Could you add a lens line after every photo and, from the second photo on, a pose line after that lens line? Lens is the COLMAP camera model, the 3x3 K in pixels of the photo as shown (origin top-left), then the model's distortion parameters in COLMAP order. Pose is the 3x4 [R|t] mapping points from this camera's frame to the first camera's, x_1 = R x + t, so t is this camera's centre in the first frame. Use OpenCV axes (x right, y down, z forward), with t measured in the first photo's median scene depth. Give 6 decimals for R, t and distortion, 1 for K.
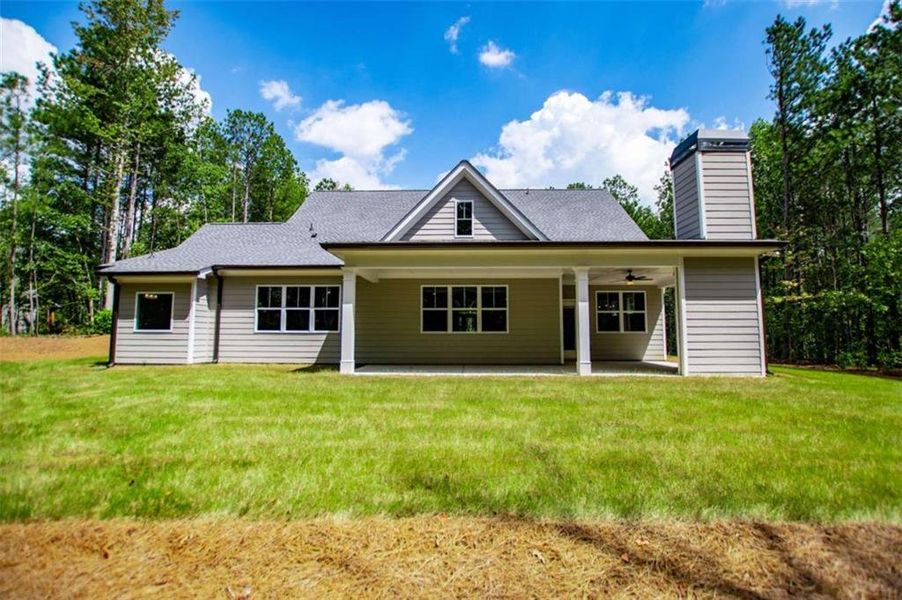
lens RADIAL K [[398.3, 0, 451.0], [0, 398.3, 300.0], [0, 0, 1]] dist [-0.032892, 0.004086]
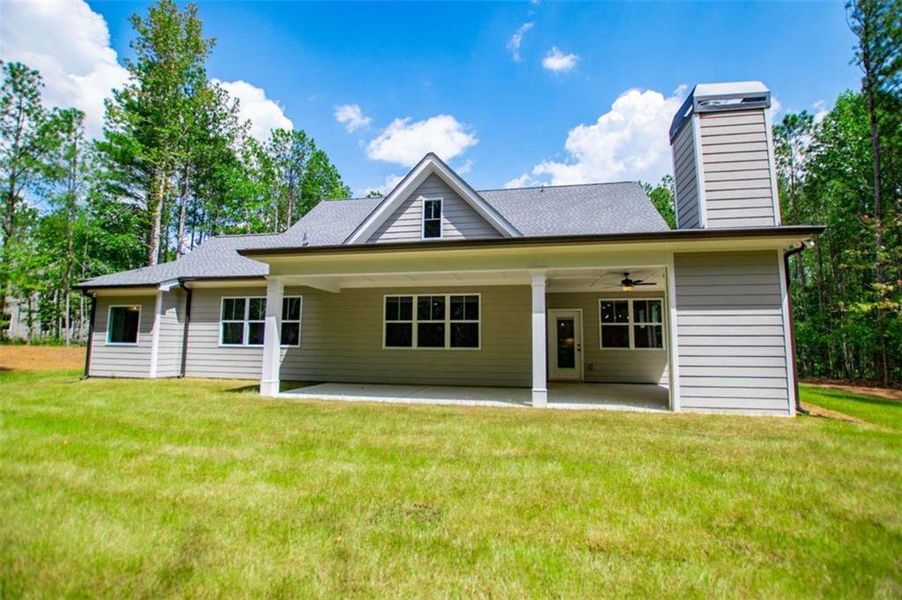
lens RADIAL K [[398.0, 0, 457.4], [0, 398.0, 301.4], [0, 0, 1]] dist [-0.029908, 0.002972]
pose [[0.987239, -0.010275, -0.158914, 0.228915], [0.006833, 0.999730, -0.022187, -0.001477], [0.159099, 0.020818, 0.987043, 0.143868]]
